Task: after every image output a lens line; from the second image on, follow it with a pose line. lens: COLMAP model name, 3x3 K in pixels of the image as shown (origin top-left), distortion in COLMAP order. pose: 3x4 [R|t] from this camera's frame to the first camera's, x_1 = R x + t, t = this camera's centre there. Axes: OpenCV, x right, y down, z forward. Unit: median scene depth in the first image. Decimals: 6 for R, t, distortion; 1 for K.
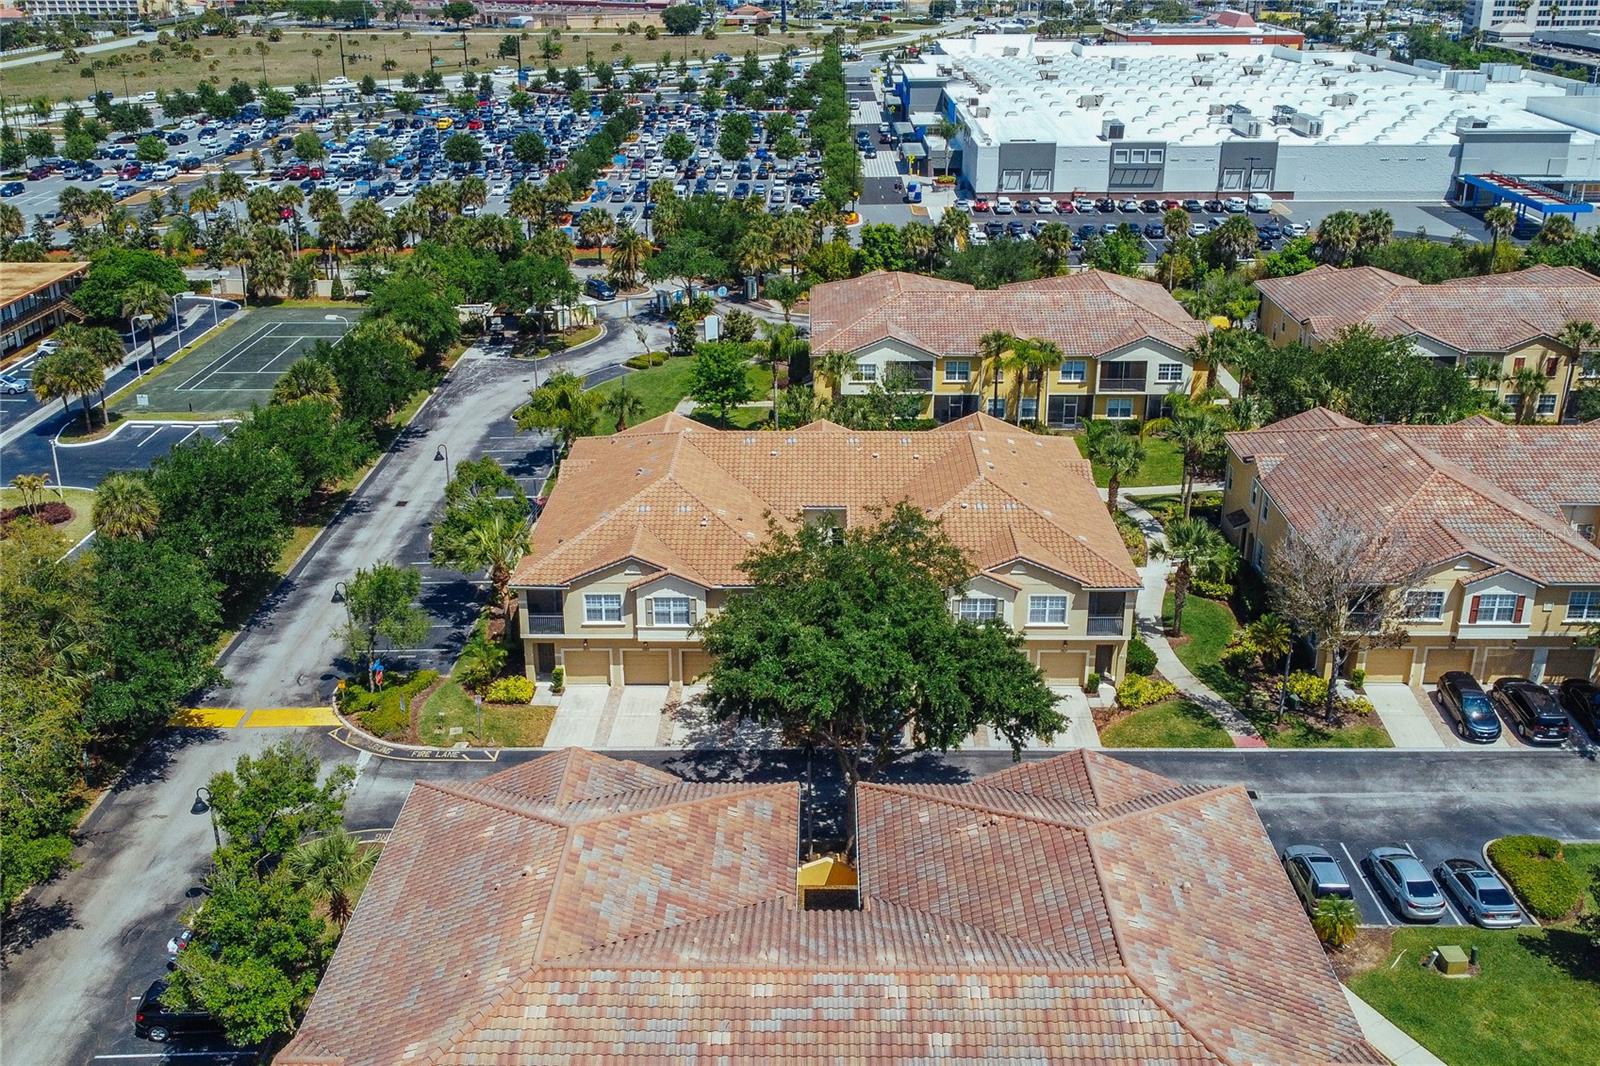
lens RADIAL K [[1471.1, 0, 801.8], [0, 1471.1, 438.6], [0, 0, 1]] dist [0.006327, -0.011845]
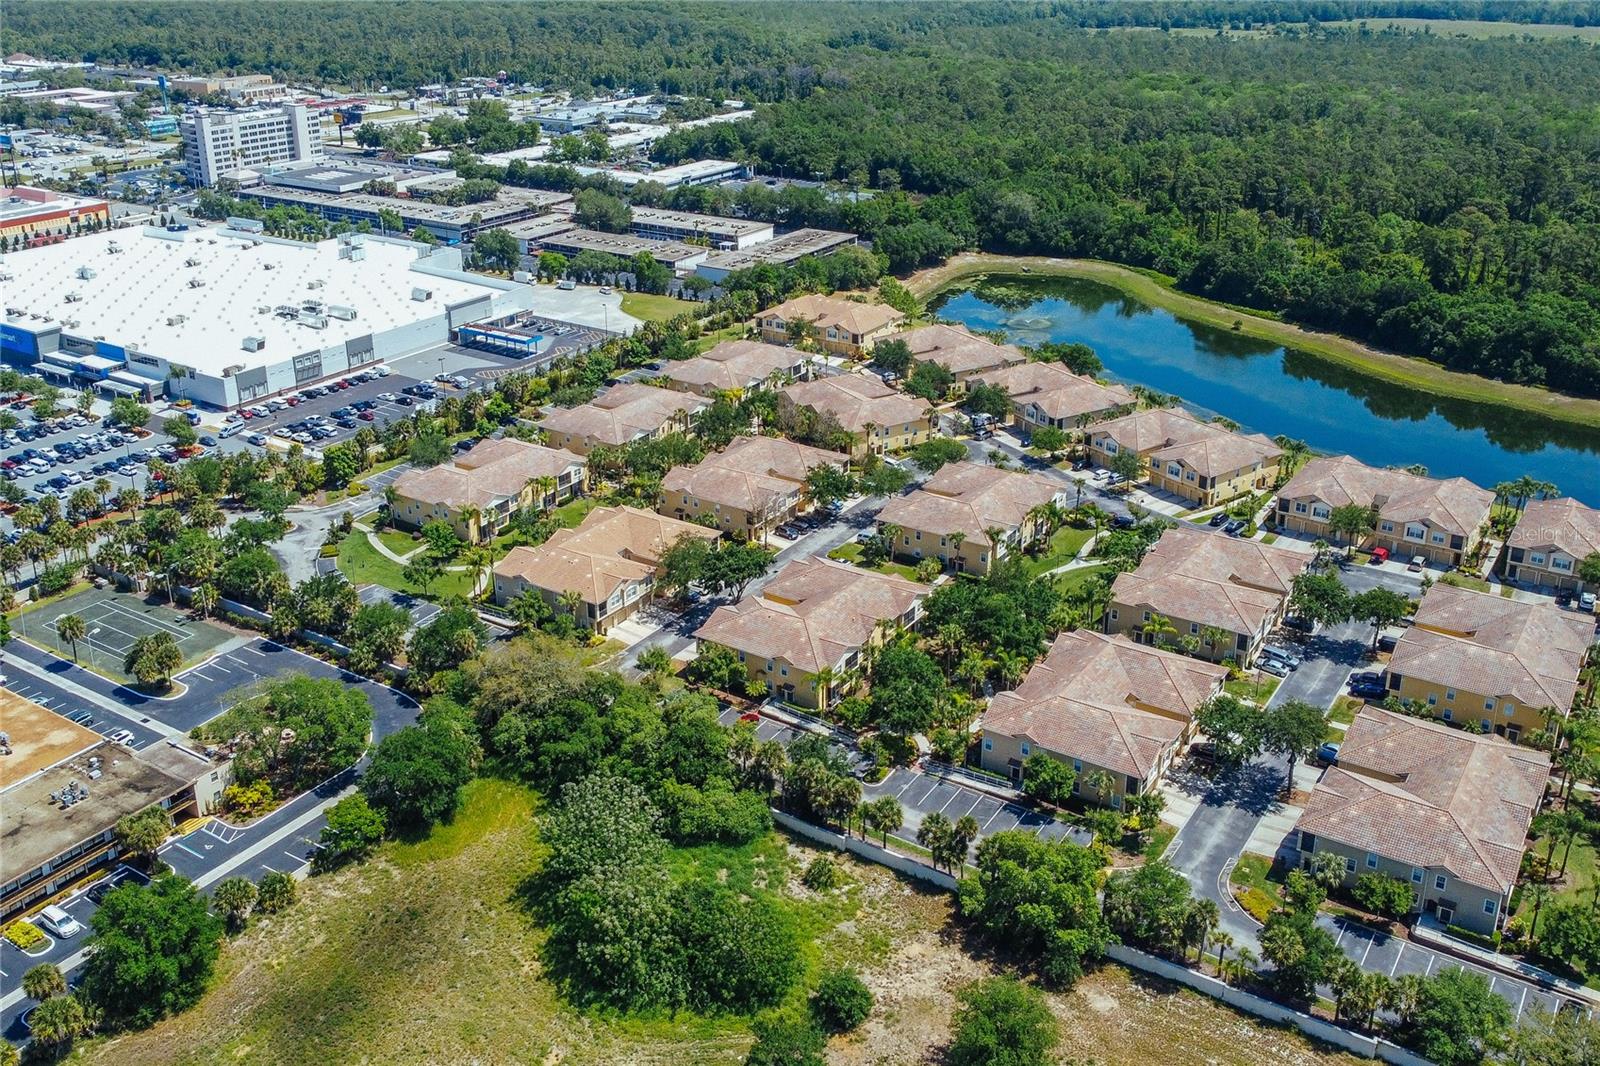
lens RADIAL K [[1471.1, 0, 801.8], [0, 1471.1, 438.6], [0, 0, 1]] dist [0.006327, -0.011845]
pose [[0.540959, -0.285605, 0.791071, -1.686614], [0.284635, 0.947244, 0.147347, -0.405897], [-0.791421, 0.145458, 0.593713, -0.865424]]
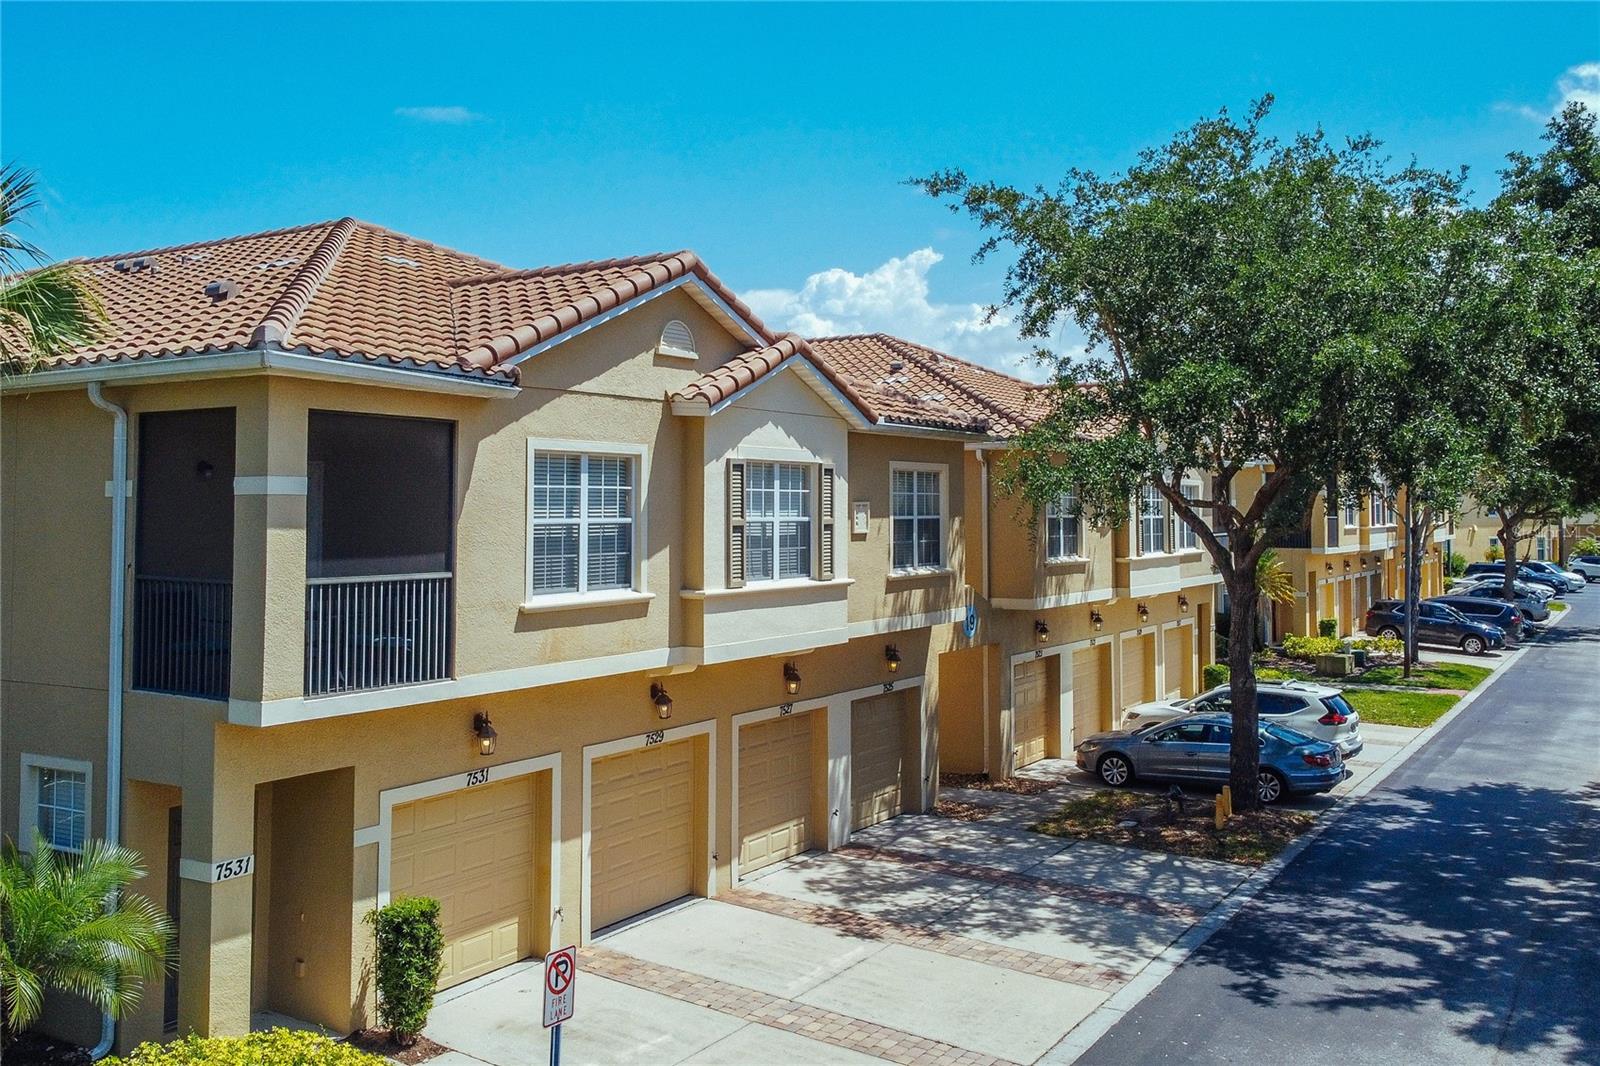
lens RADIAL K [[1477.6, 0, 789.2], [0, 1477.6, 440.3], [0, 0, 1]] dist [-0.010297, 0.023519]
pose [[0.506448, 0.048944, 0.860881, -0.233986], [0.283296, 0.933520, -0.219734, 0.121812], [-0.814404, 0.355168, 0.458914, 0.664289]]
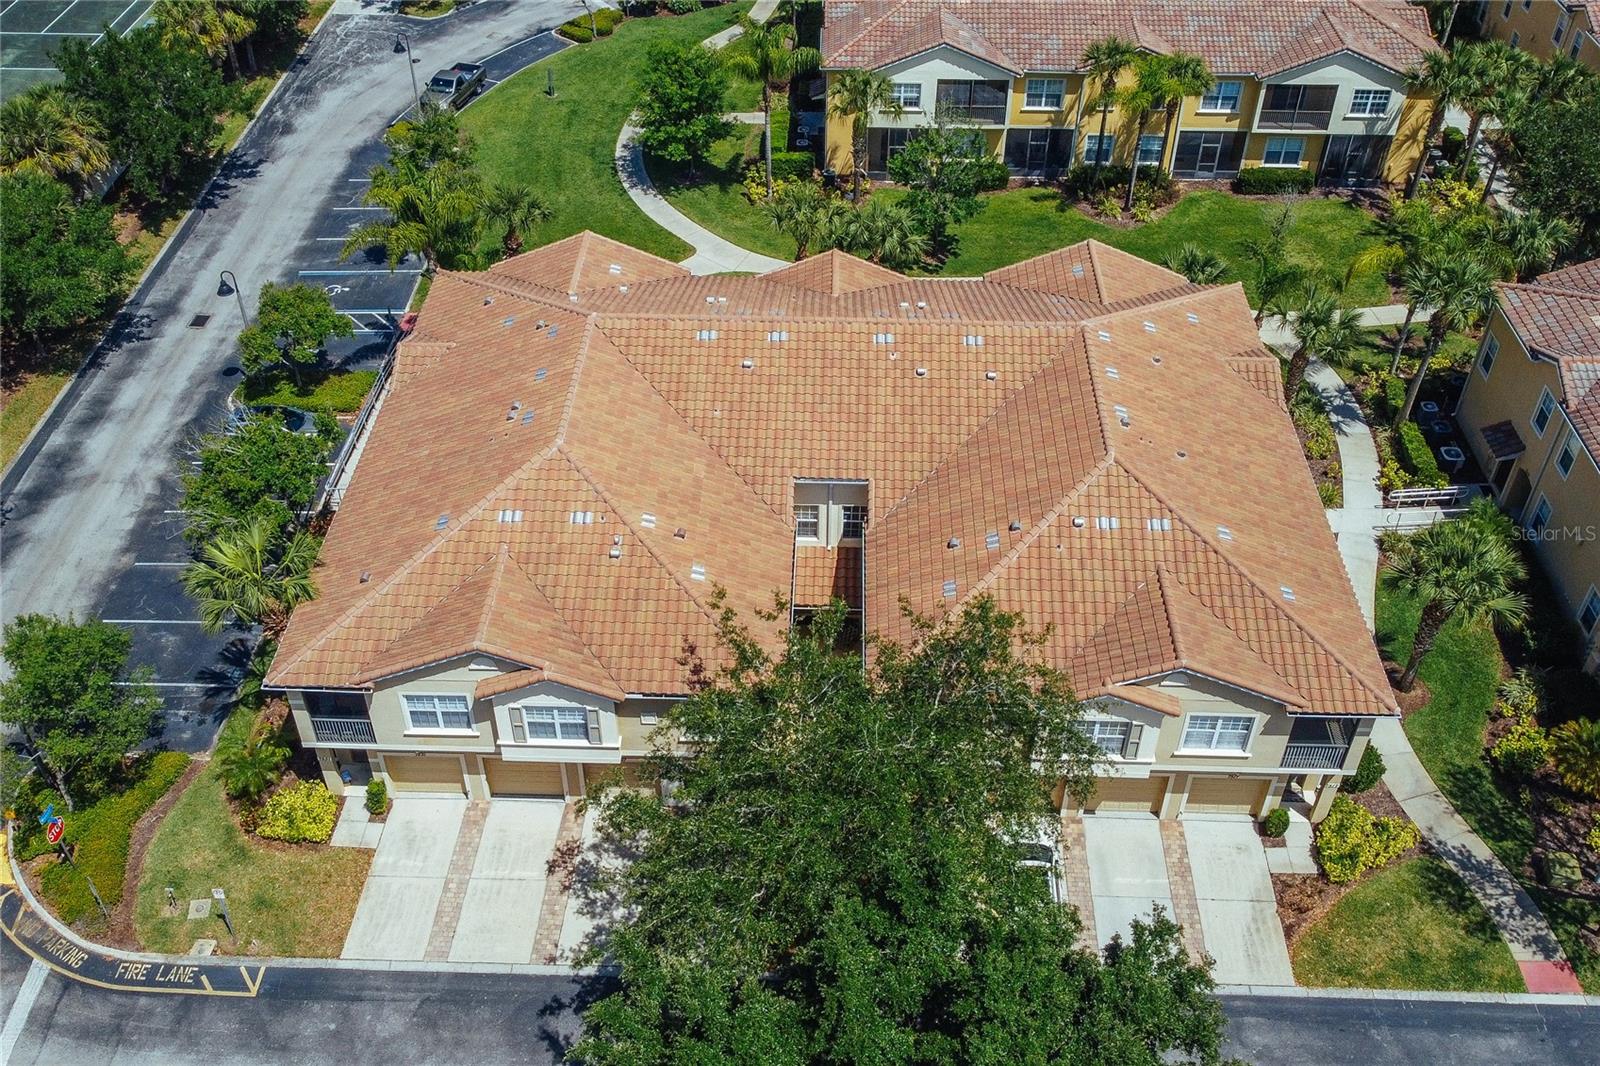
lens RADIAL K [[1471.1, 0, 801.8], [0, 1471.1, 438.6], [0, 0, 1]] dist [0.006327, -0.011845]
pose [[0.999784, 0.017079, -0.011829, 0.008687], [-0.012254, 0.944570, 0.328083, -0.133333], [0.016776, -0.327867, 0.944575, 0.378020]]
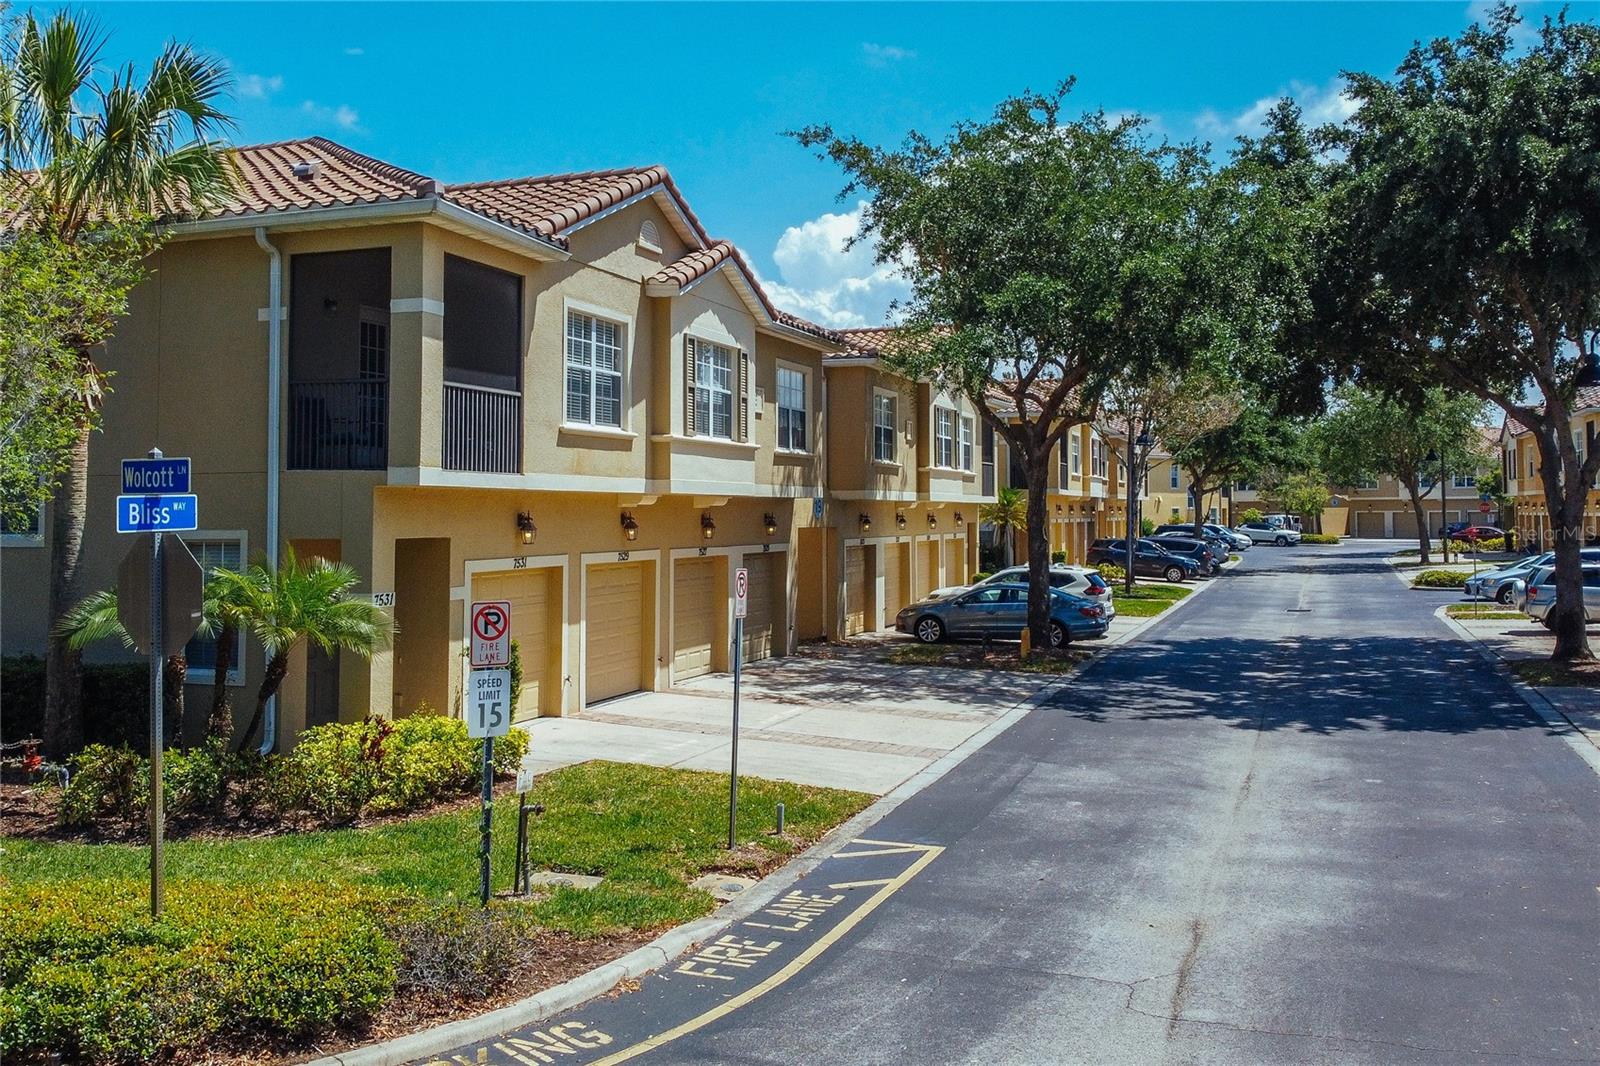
lens RADIAL K [[1471.1, 0, 801.8], [0, 1471.1, 438.6], [0, 0, 1]] dist [0.006327, -0.011845]
pose [[0.317818, 0.053643, 0.946633, -0.291109], [0.313584, 0.936266, -0.158337, 0.139072], [-0.894794, 0.347172, 0.280740, 0.680167]]
